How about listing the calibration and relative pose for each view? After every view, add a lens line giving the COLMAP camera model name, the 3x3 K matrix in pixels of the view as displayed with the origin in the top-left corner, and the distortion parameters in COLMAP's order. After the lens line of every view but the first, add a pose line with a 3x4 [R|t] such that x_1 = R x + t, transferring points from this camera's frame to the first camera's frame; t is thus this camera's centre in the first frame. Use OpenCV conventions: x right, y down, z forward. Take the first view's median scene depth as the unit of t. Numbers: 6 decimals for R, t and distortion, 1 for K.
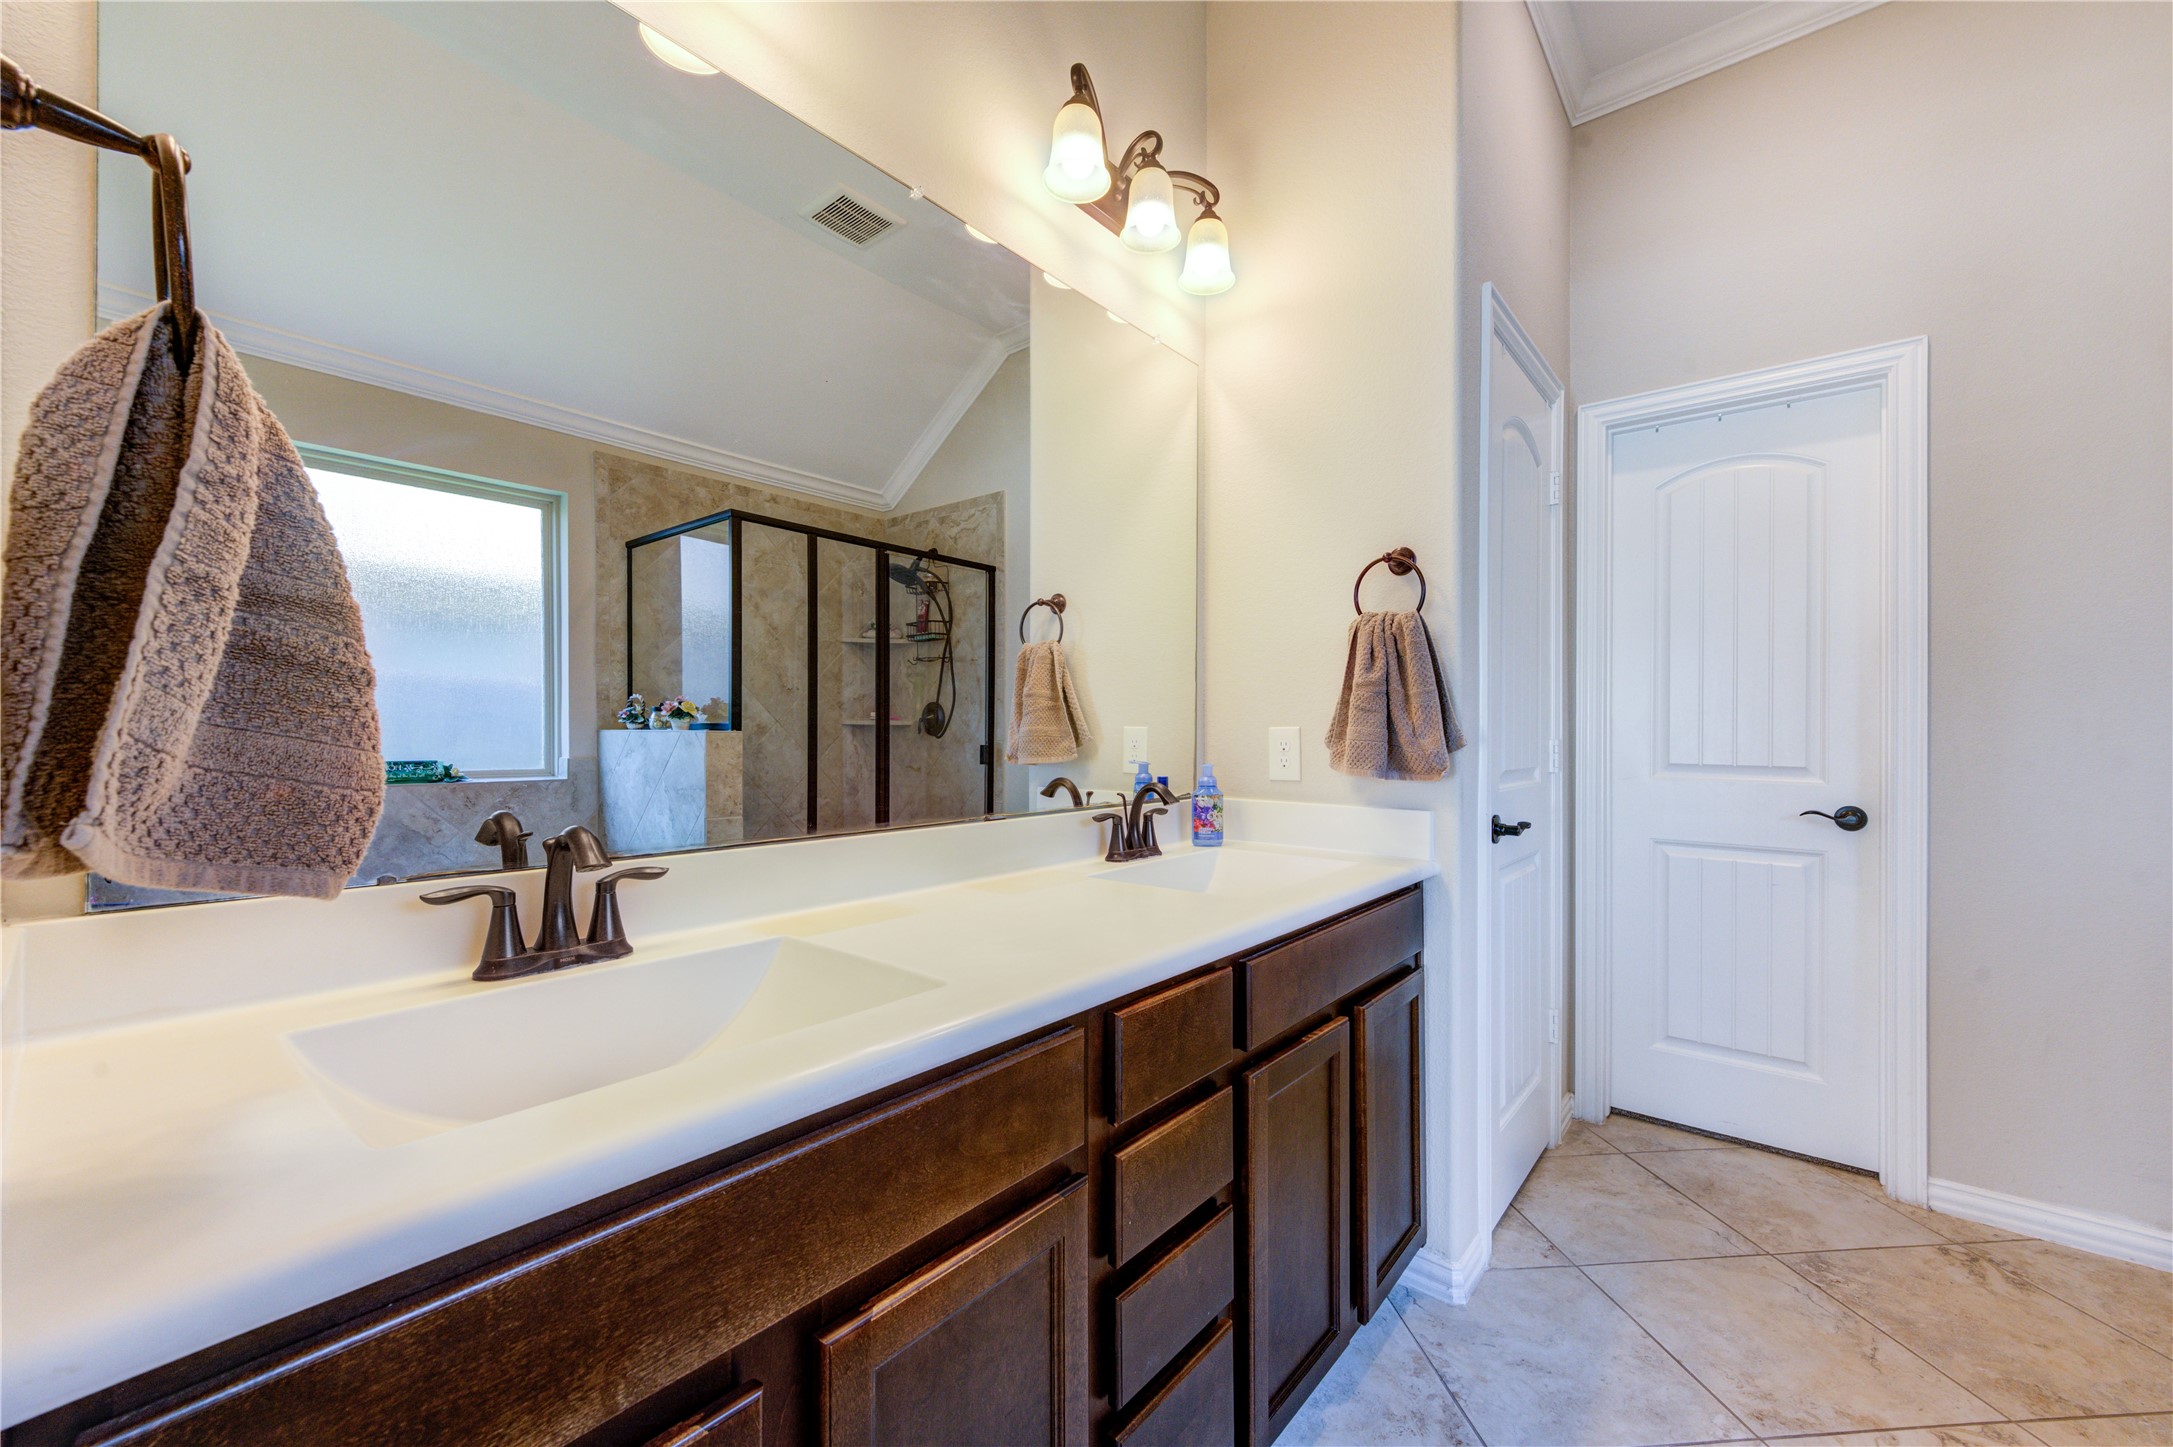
lens RADIAL K [[872.6, 0, 1083.5], [0, 872.6, 728.4], [0, 0, 1]] dist [0.002181, 0.000412]
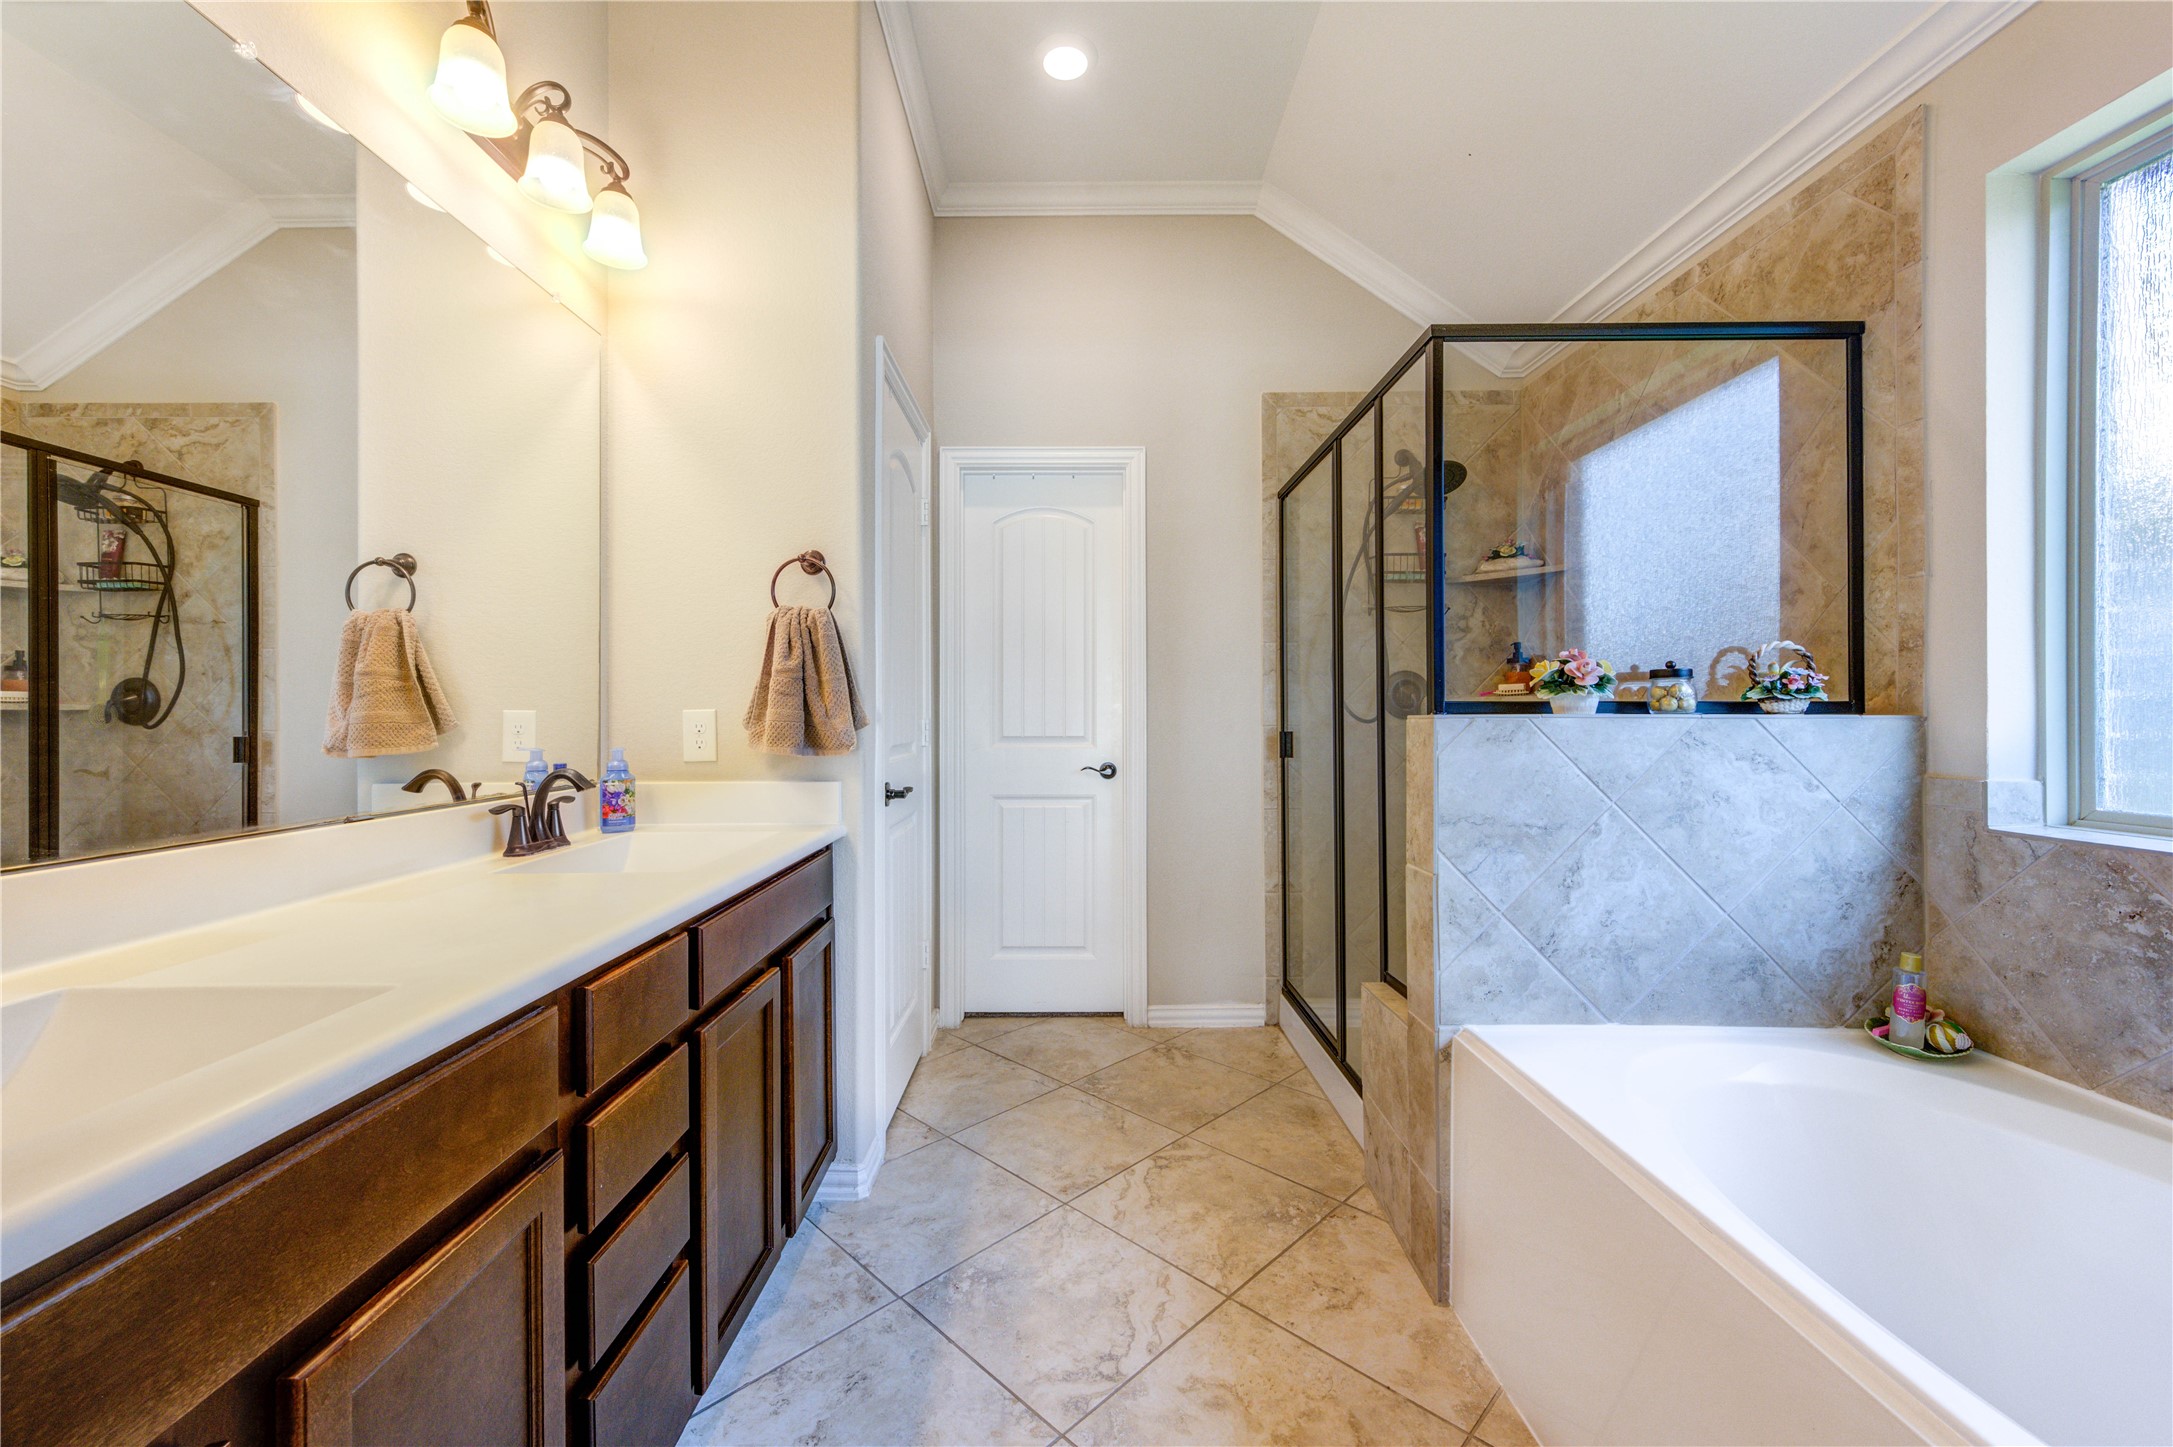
lens RADIAL K [[872.6, 0, 1083.5], [0, 872.6, 728.4], [0, 0, 1]] dist [0.002181, 0.000412]
pose [[0.766007, -0.019805, 0.642527, -0.095678], [0.006827, 0.999720, 0.022676, 0.000228], [-0.642795, -0.012983, 0.765928, -0.093535]]
